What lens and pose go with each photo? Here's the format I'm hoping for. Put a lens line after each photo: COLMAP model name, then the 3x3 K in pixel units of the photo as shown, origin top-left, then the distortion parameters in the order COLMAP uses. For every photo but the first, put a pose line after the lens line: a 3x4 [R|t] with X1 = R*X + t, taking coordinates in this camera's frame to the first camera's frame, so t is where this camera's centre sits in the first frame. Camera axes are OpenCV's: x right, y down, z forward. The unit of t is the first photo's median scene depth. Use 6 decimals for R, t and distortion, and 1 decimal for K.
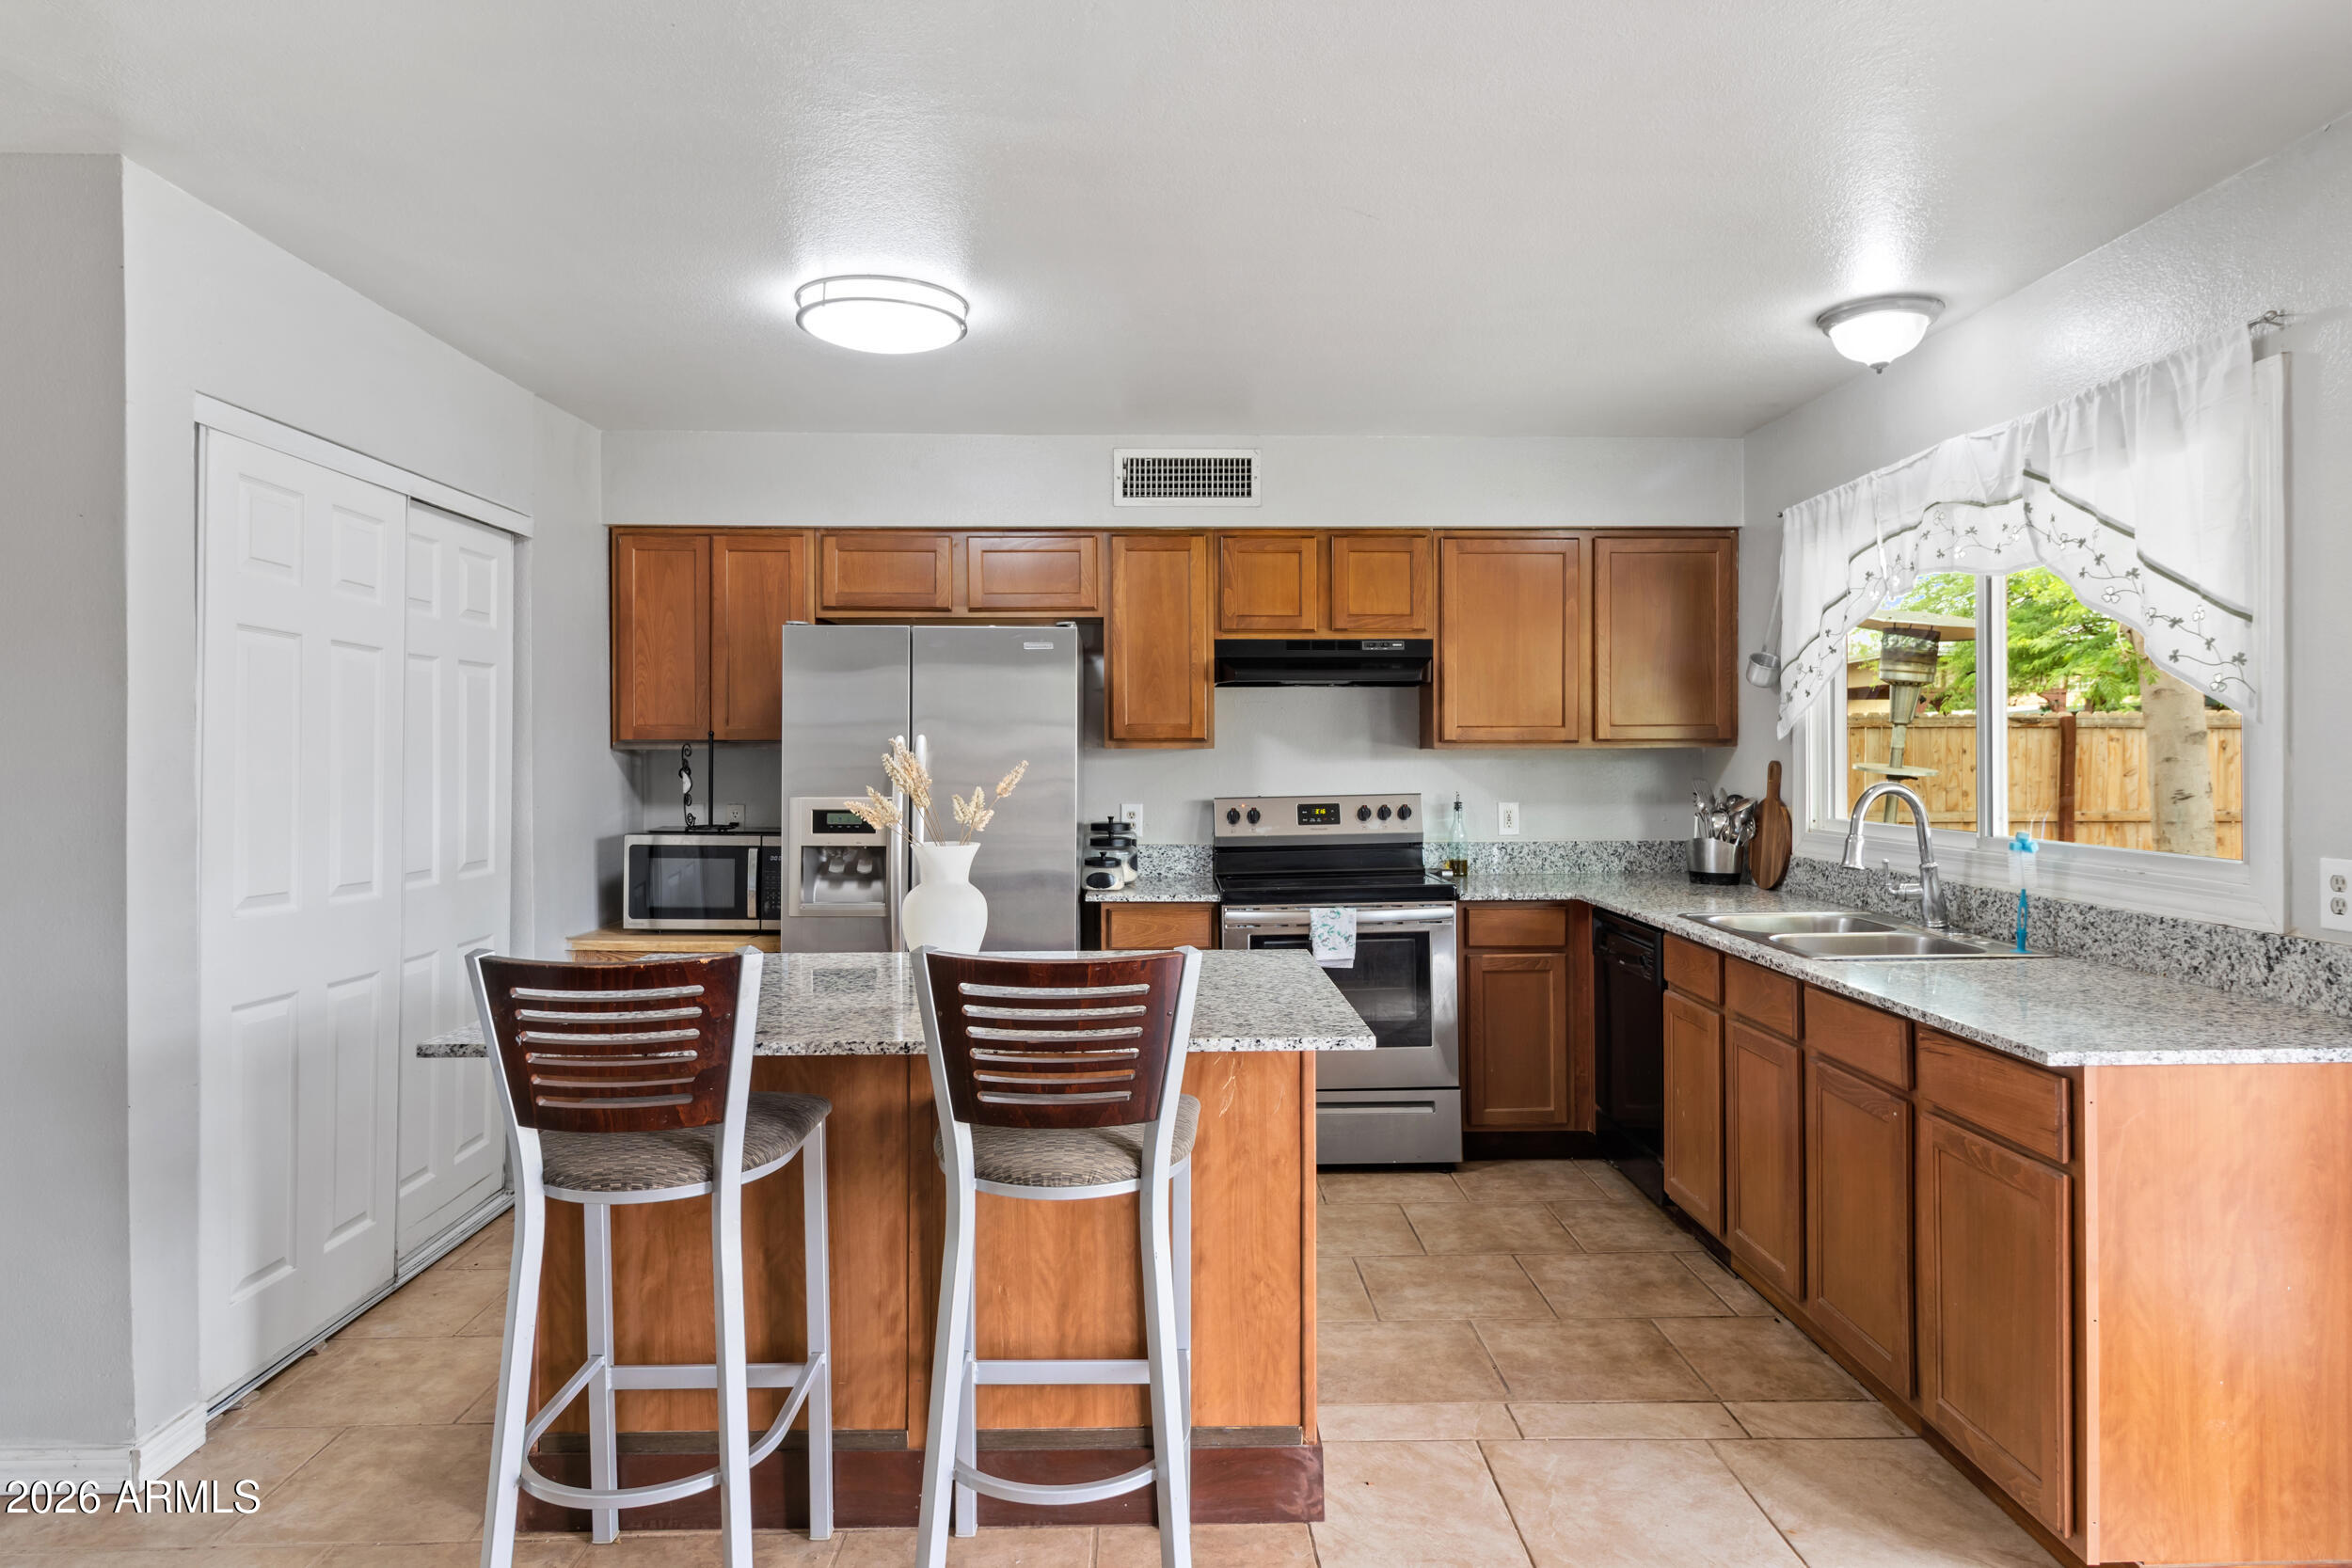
lens RADIAL K [[1389.5, 0, 1179.1], [0, 1389.5, 771.0], [0, 0, 1]] dist [-0.008289, 0.002830]
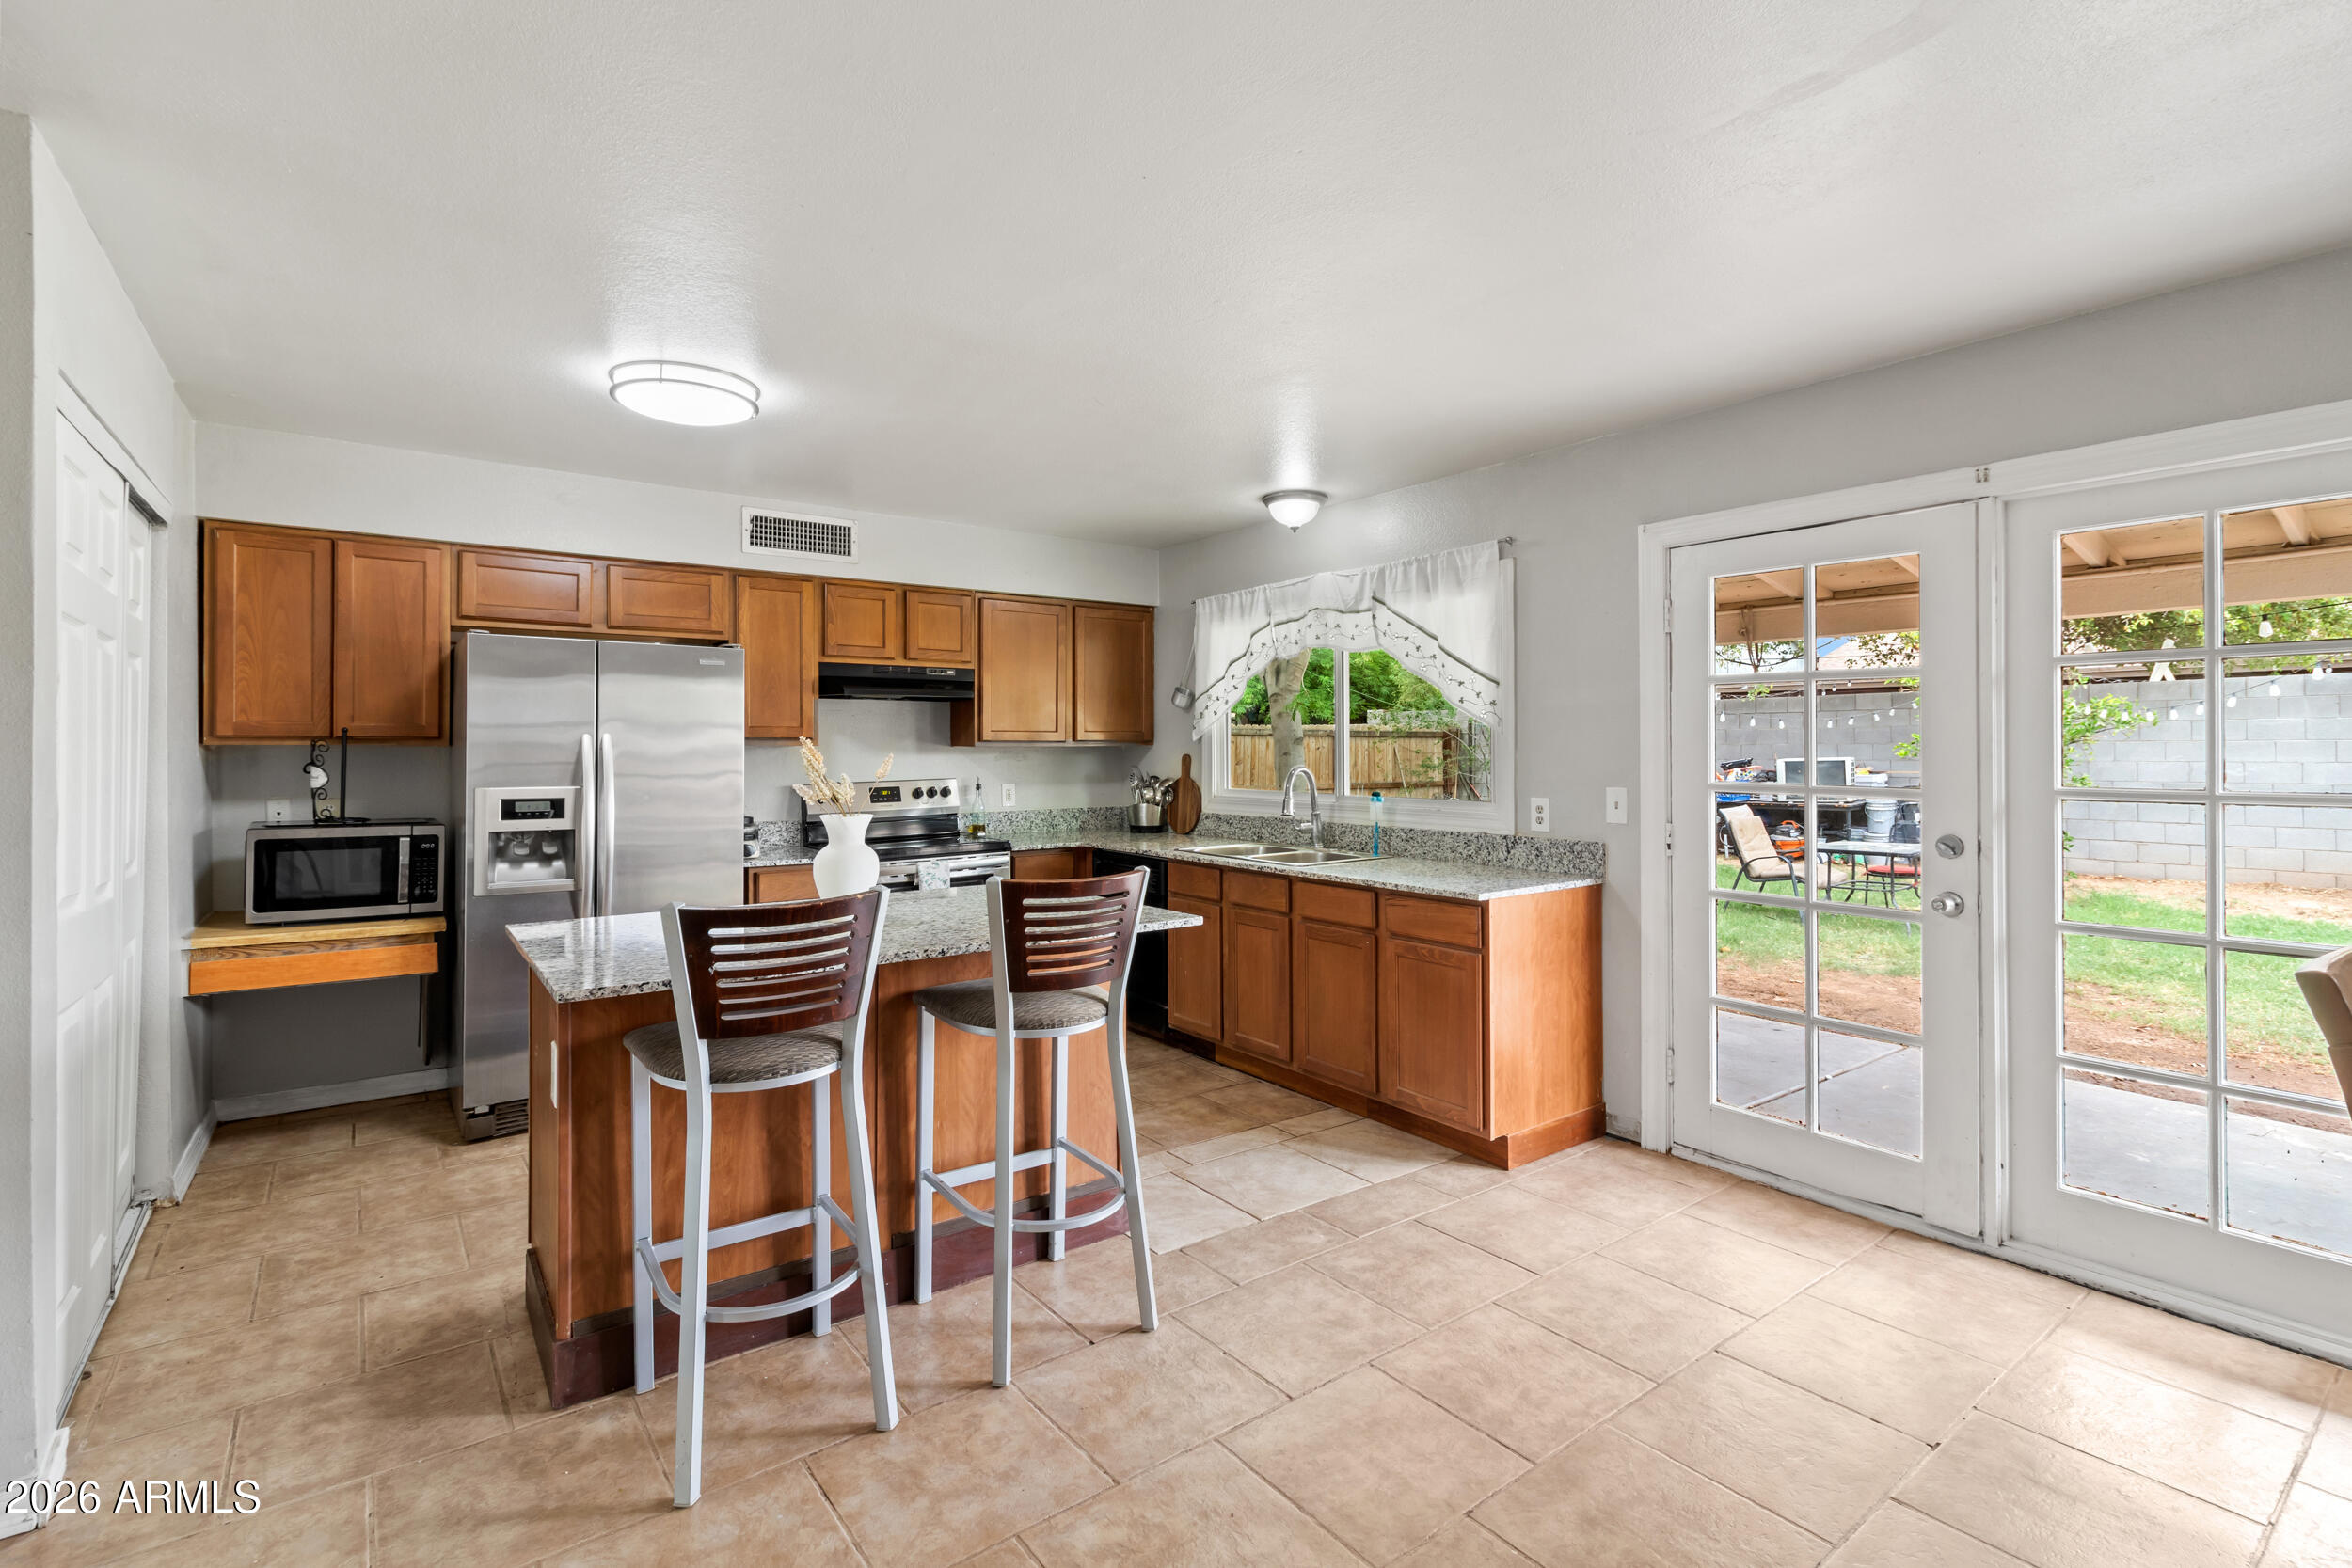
lens RADIAL K [[1091.5, 0, 1177.3], [0, 1091.5, 760.9], [0, 0, 1]] dist [-0.009409, 0.001732]
pose [[0.818791, -0.005167, 0.574068, -0.324412], [0.007399, 0.999971, -0.001552, 0.002398], [-0.574044, 0.005519, 0.818806, -0.033411]]
